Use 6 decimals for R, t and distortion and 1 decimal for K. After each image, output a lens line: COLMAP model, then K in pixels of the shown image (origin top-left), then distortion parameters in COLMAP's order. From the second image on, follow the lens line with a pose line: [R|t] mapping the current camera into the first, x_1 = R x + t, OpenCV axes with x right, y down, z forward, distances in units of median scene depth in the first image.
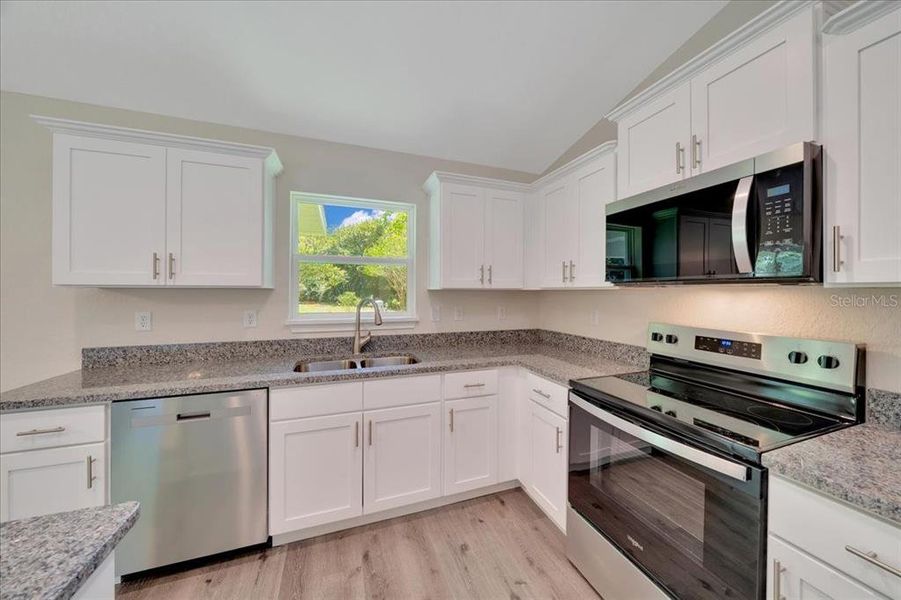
lens RADIAL K [[314.0, 0, 457.2], [0, 314.0, 289.9], [0, 0, 1]] dist [-0.007667, -0.000057]
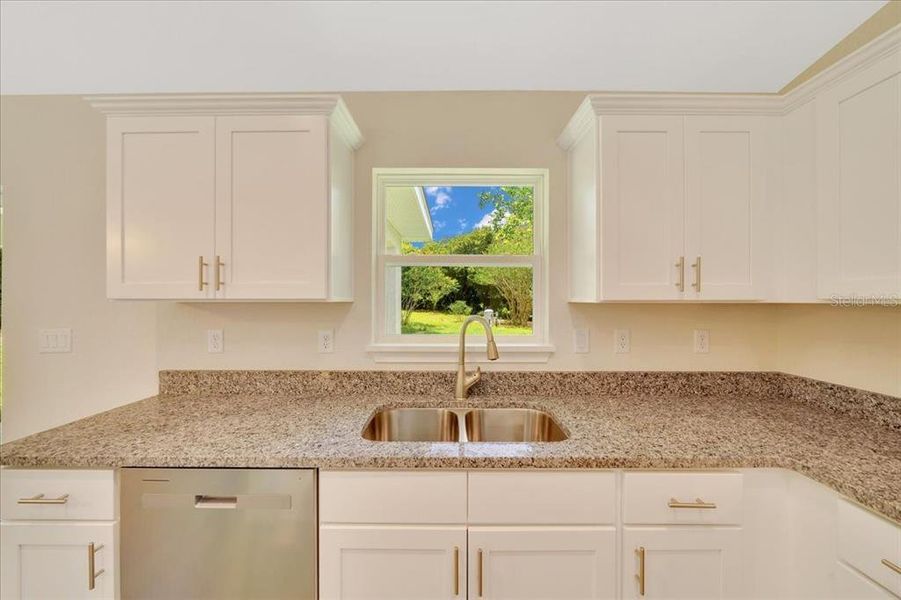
lens RADIAL K [[315.9, 0, 450.5], [0, 315.9, 300.0], [0, 0, 1]] dist [-0.002681, -0.000155]
pose [[0.934418, -0.002192, -0.356172, -0.111761], [0.004081, 0.999981, 0.004553, -0.009933], [0.356155, -0.005707, 0.934409, 0.408353]]
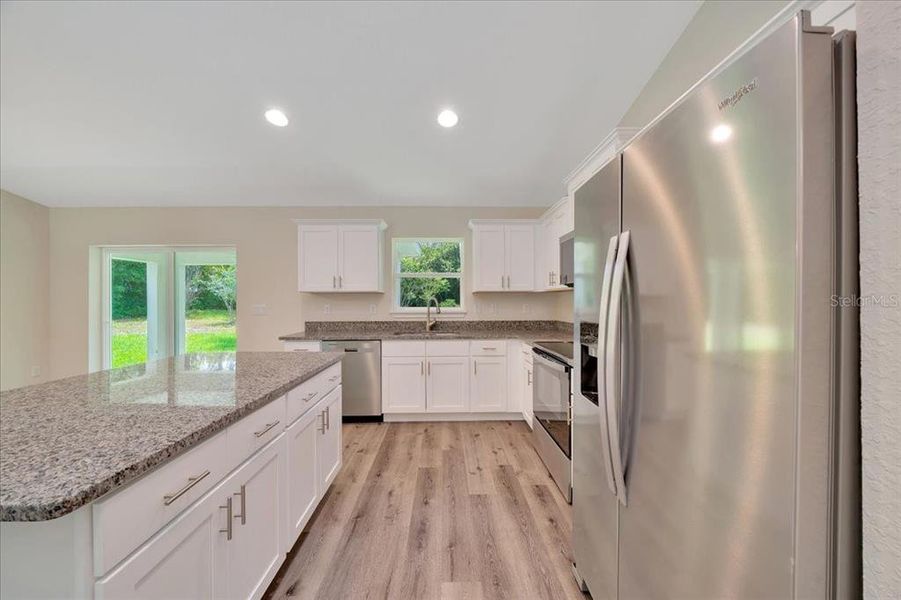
lens RADIAL K [[312.0, 0, 452.8], [0, 312.0, 299.2], [0, 0, 1]] dist [-0.004096, 0.000291]
pose [[0.944289, -0.007821, -0.329023, 0.401252], [0.009633, 0.999946, 0.003877, 0.031493], [0.328975, -0.006831, 0.944314, -0.602822]]
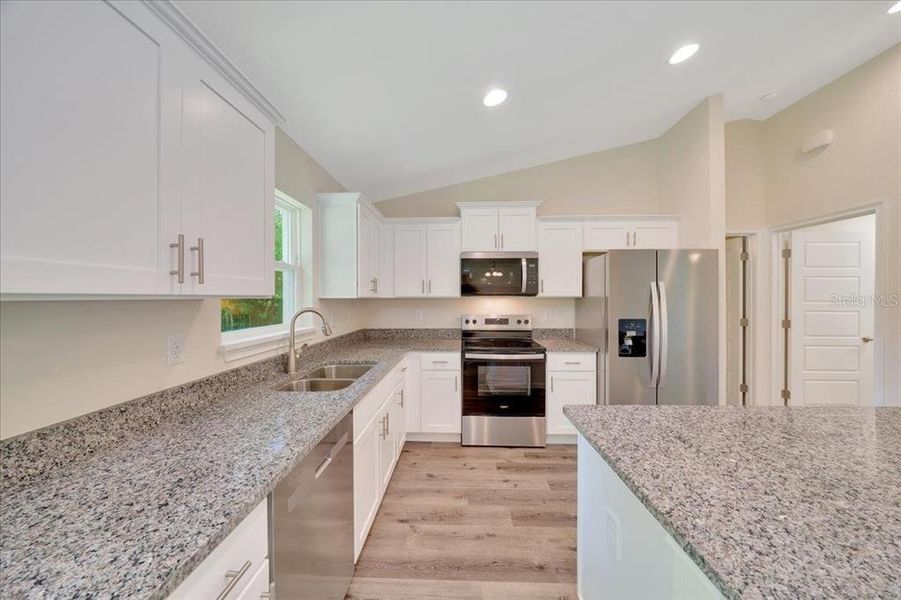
lens RADIAL K [[306.8, 0, 454.1], [0, 306.8, 299.1], [0, 0, 1]] dist [-0.000933, -0.000050]
pose [[0.375489, -0.008283, 0.926790, -1.038467], [-0.003226, 0.999942, 0.010244, -0.009878], [-0.926821, -0.006836, 0.375440, 0.303625]]
